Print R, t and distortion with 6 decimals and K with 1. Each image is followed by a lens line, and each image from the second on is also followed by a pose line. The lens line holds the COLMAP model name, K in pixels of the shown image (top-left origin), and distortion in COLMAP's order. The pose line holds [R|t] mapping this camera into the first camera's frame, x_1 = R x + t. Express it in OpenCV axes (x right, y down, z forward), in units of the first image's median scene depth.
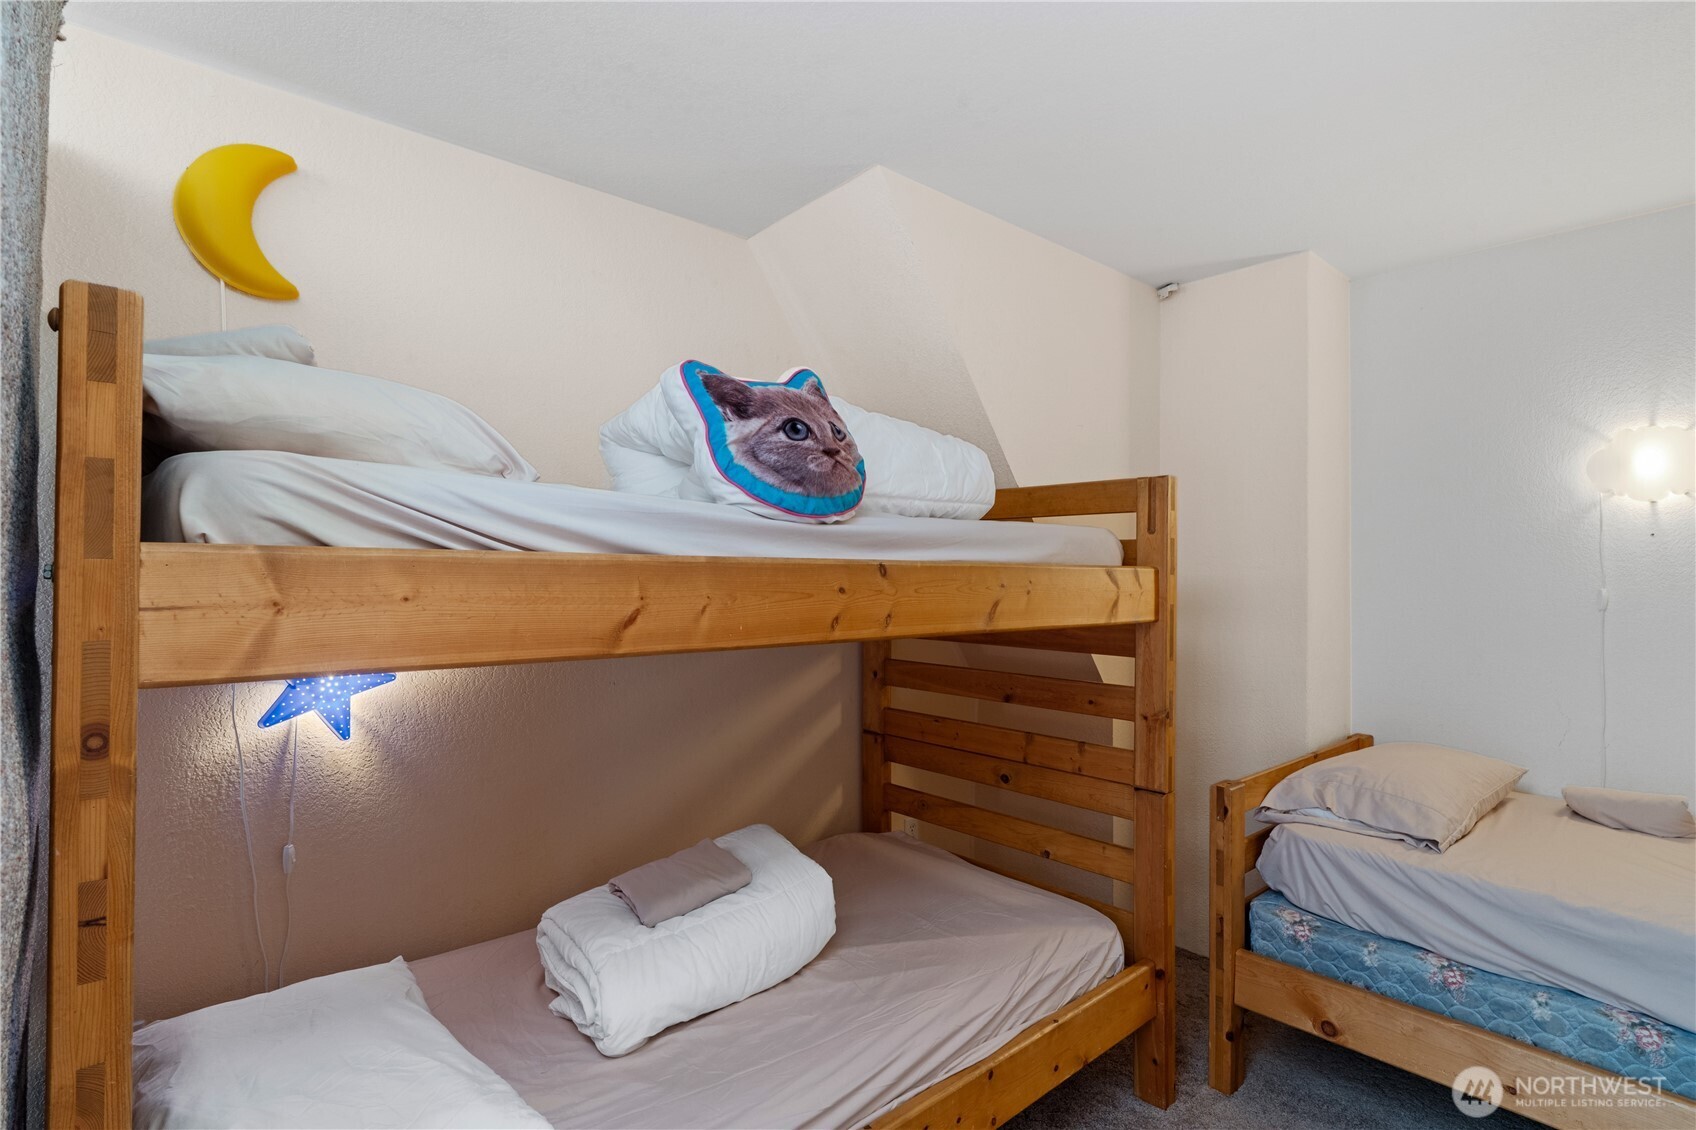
lens RADIAL K [[850.9, 0, 848.7], [0, 850.9, 562.9], [0, 0, 1]] dist [-0.005389, 0.002786]
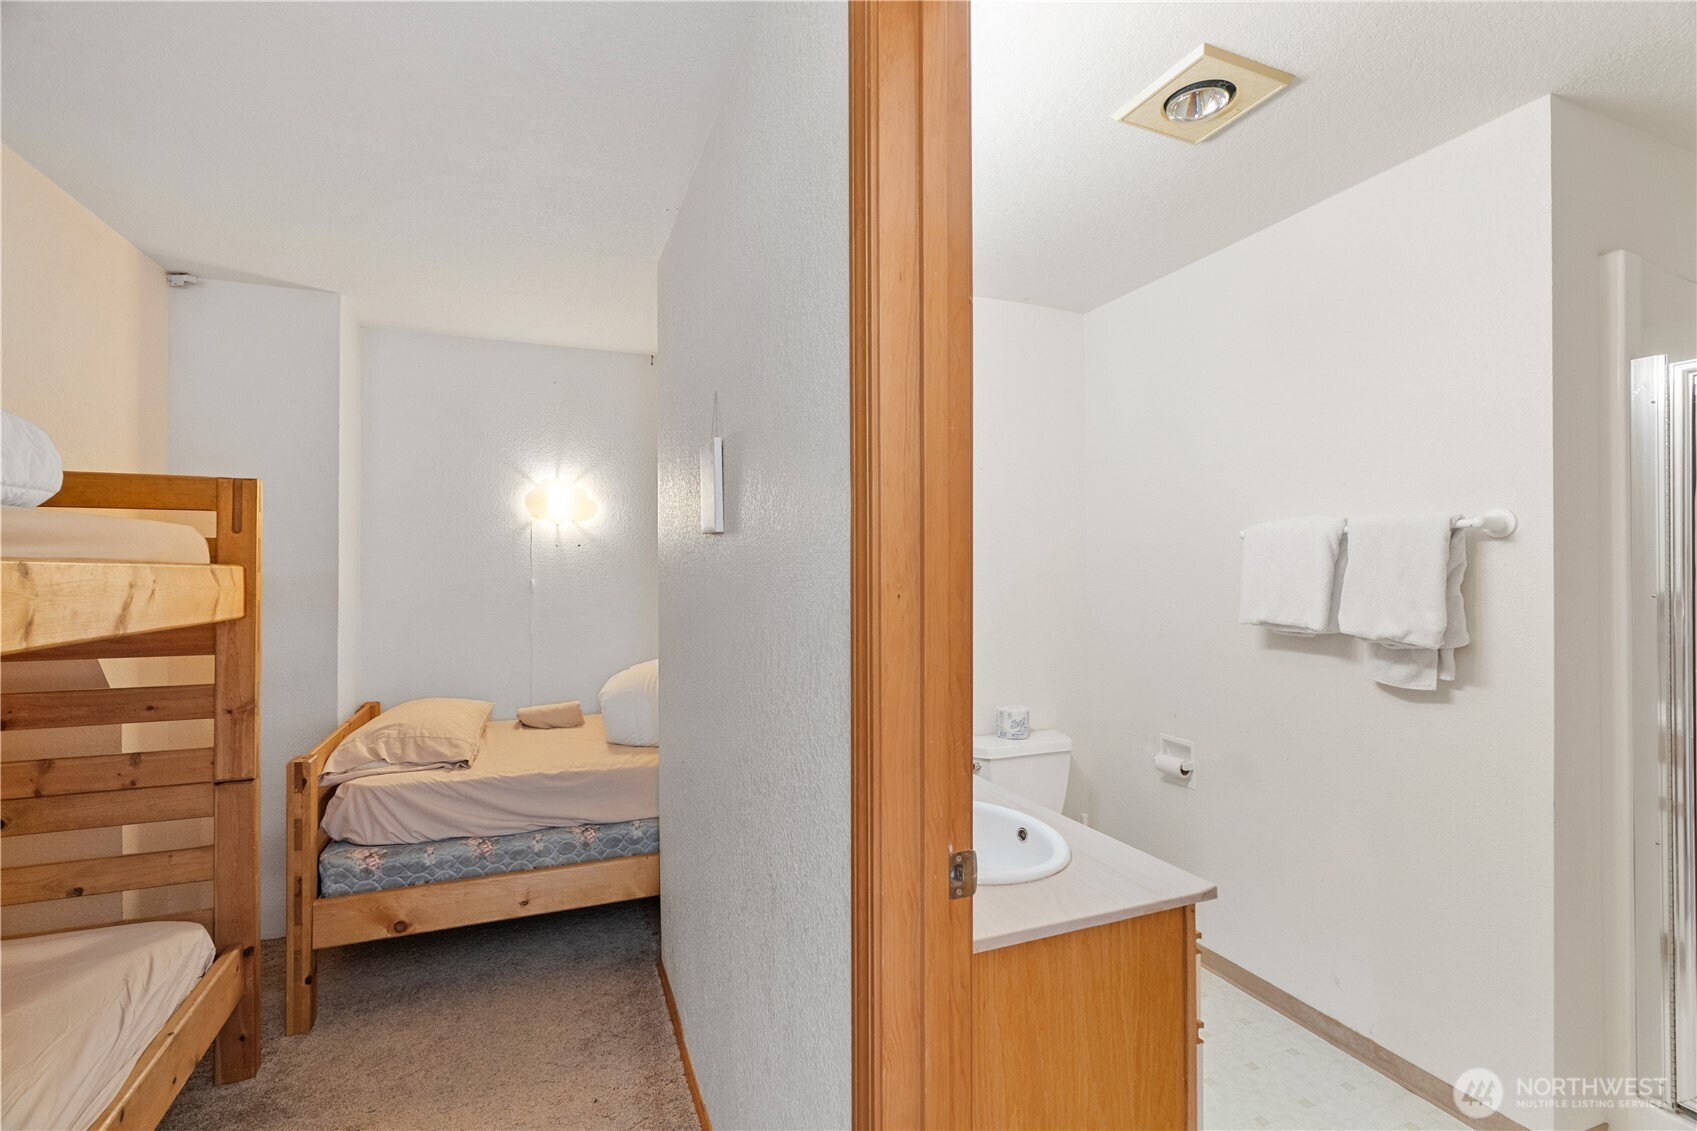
lens RADIAL K [[774.0, 0, 856.8], [0, 774.0, 565.6], [0, 0, 1]] dist [-0.005286, 0.000076]
pose [[0.314707, 0.000311, 0.949189, -0.299375], [-0.006592, 0.999977, 0.001858, -0.001323], [-0.949166, -0.006842, 0.314702, -0.012767]]
